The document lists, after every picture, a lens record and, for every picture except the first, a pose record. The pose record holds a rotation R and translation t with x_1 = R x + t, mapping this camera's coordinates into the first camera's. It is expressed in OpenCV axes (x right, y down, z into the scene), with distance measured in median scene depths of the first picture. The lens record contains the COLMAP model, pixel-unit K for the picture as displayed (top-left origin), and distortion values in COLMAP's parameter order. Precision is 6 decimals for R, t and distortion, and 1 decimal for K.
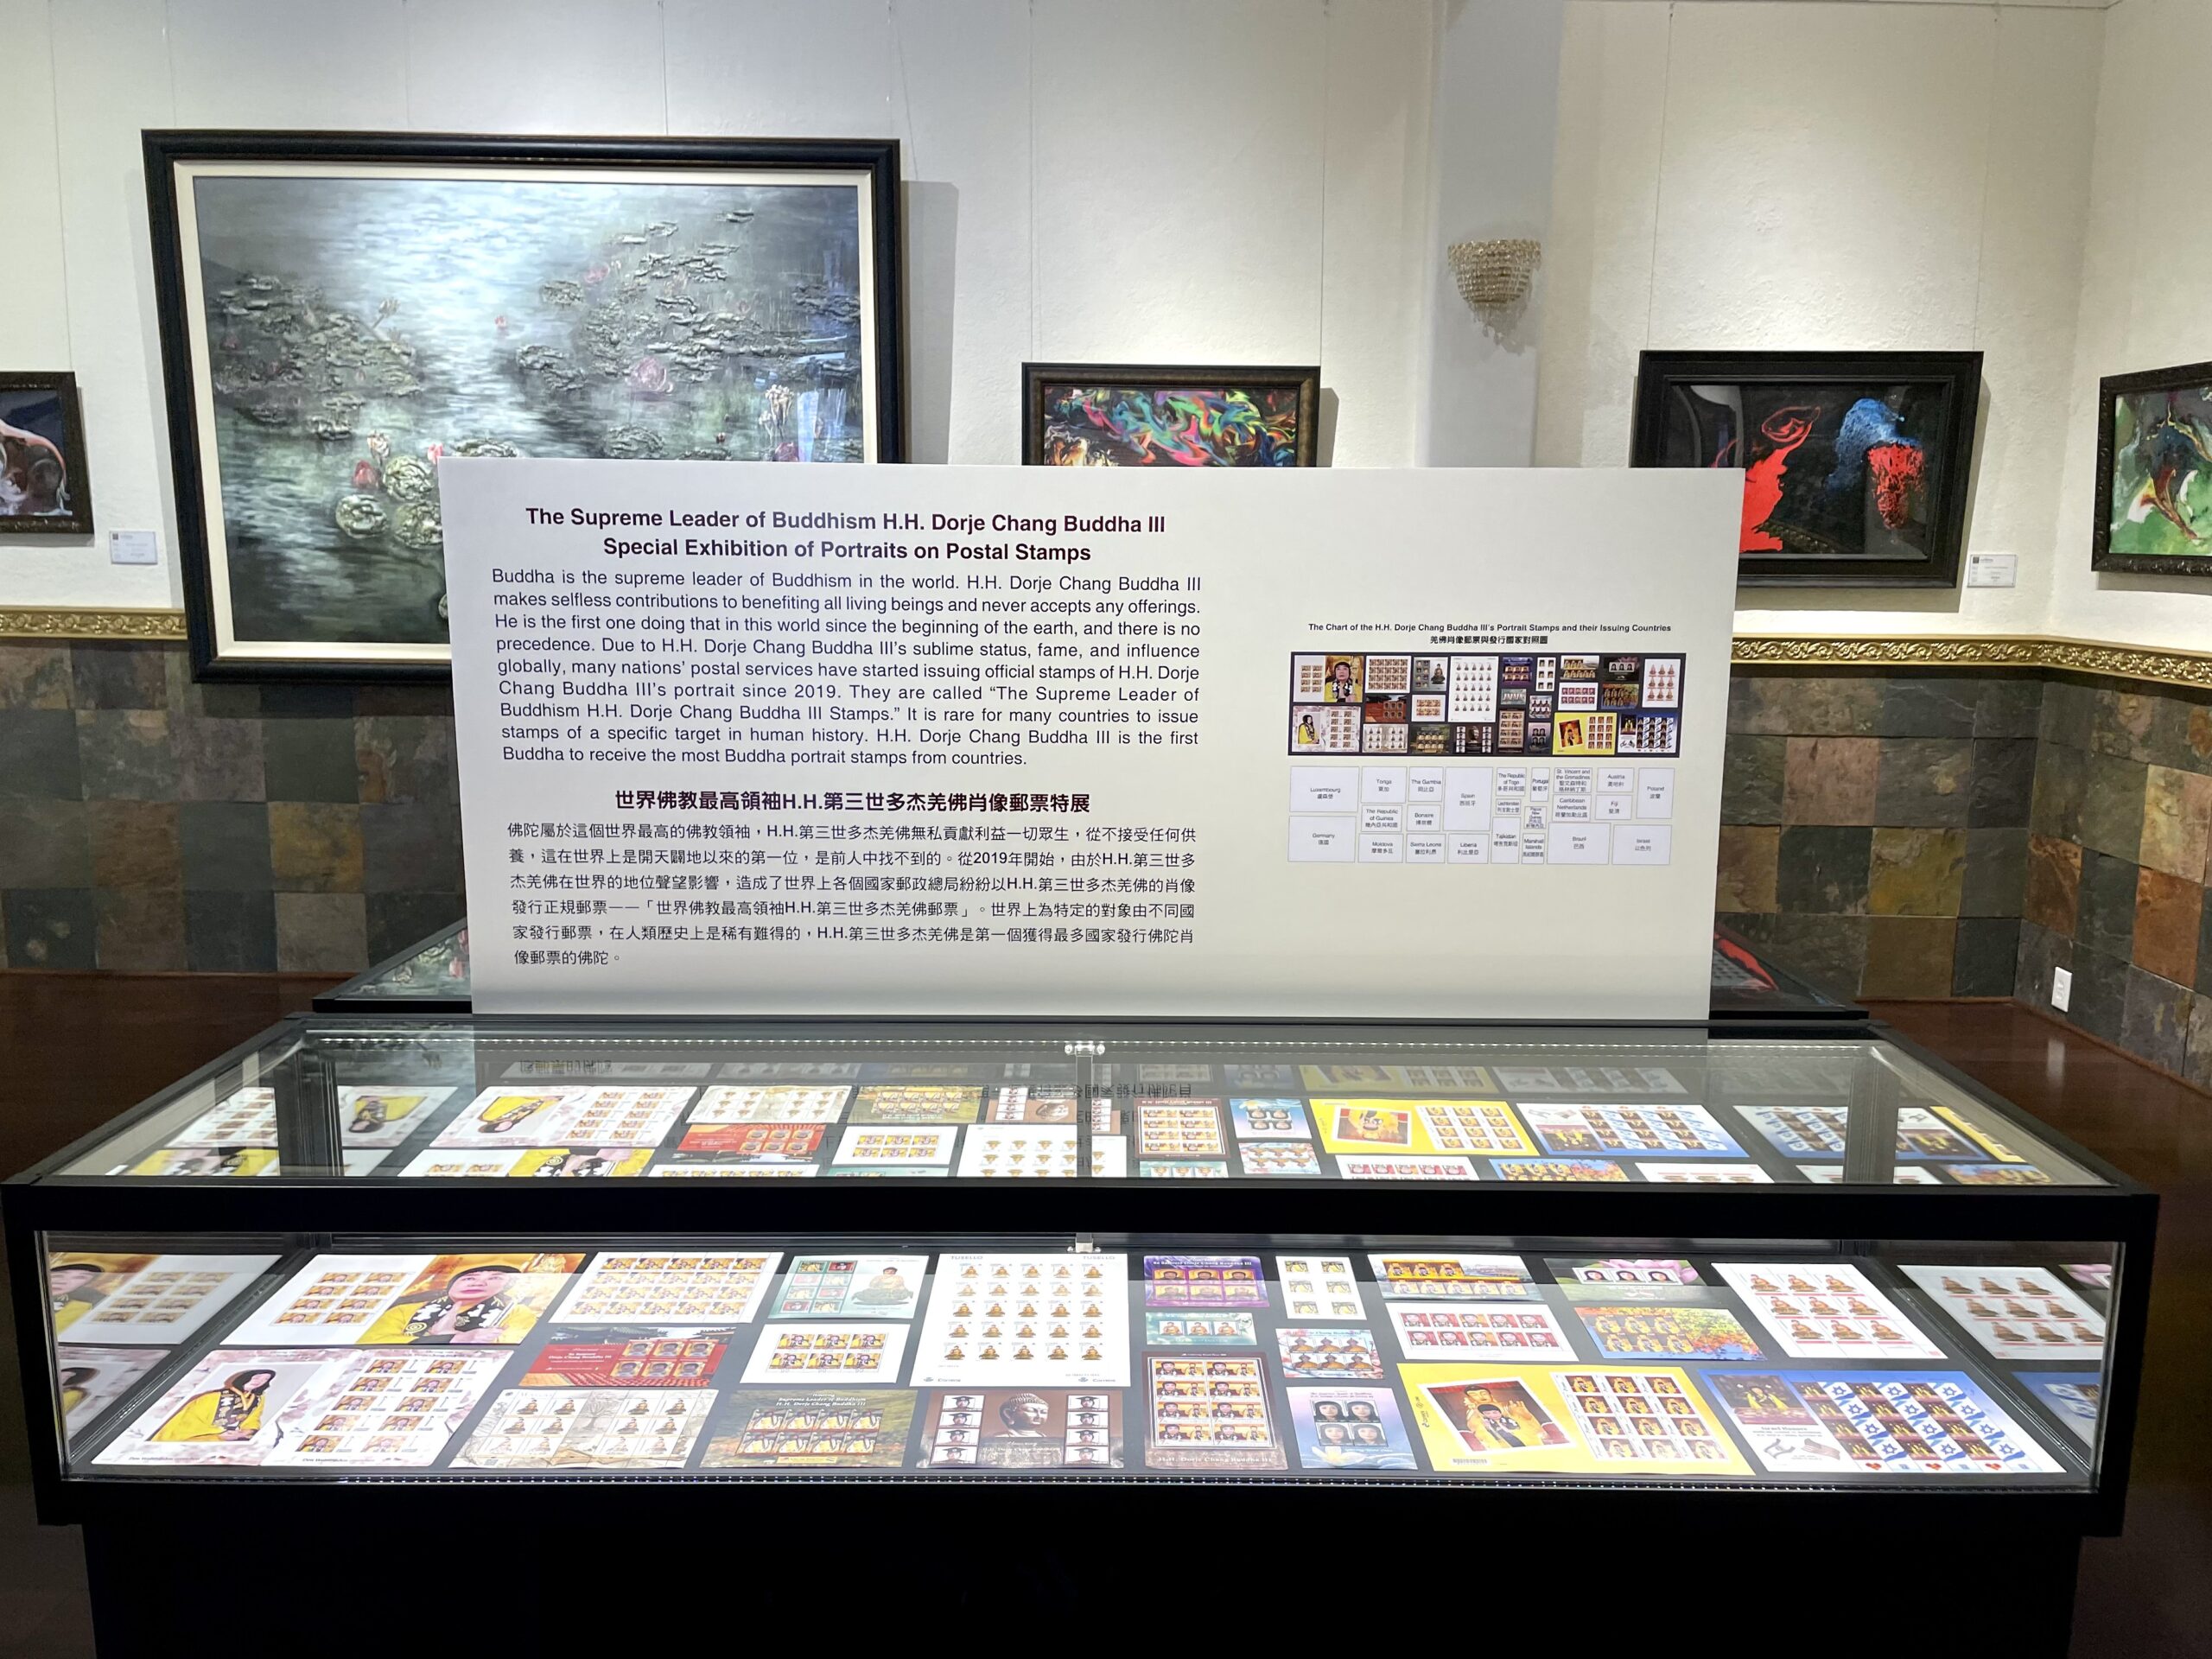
lens RADIAL K [[1675.9, 0, 1102.8], [0, 1675.9, 808.9], [0, 0, 1]] dist [0.093920, -0.121716]
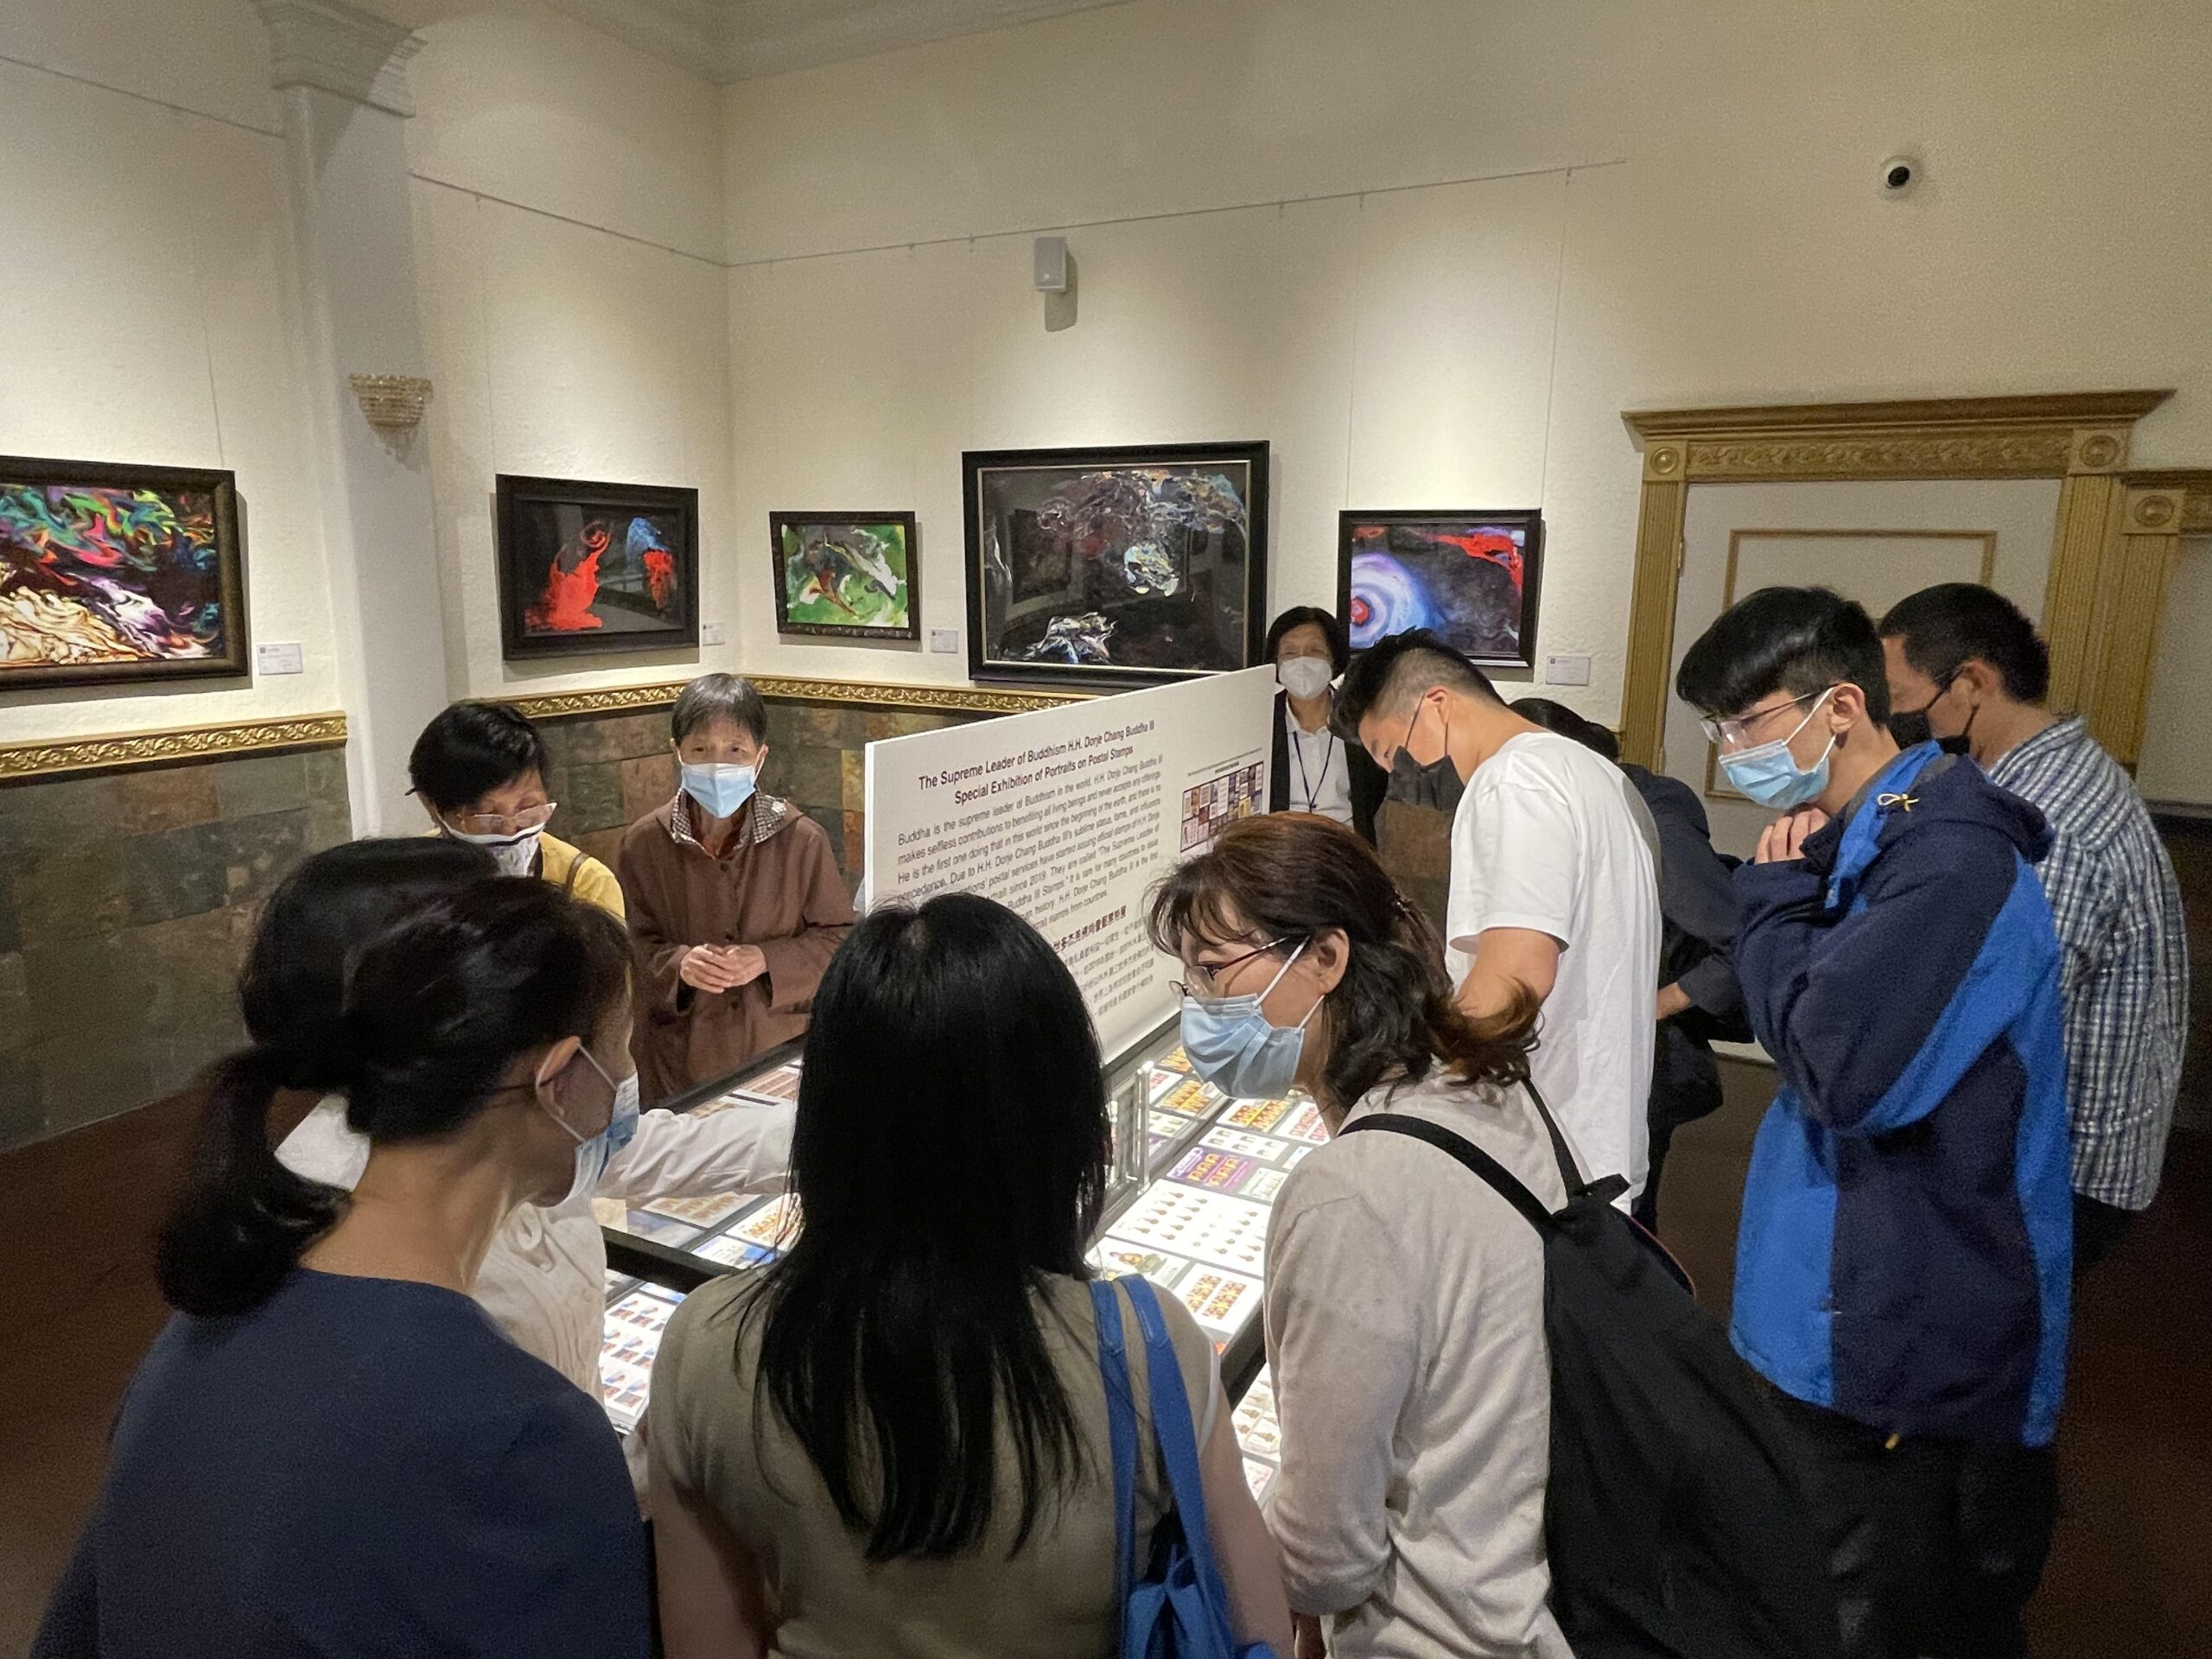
lens RADIAL K [[1297.3, 0, 1109.3], [0, 1297.3, 842.8], [0, 0, 1]] dist [-0.006941, 0.000764]
pose [[0.448040, -0.195248, 0.872433, -0.402299], [0.132798, 0.979569, 0.151026, -0.094964], [-0.884096, 0.048191, 0.464814, 0.182347]]
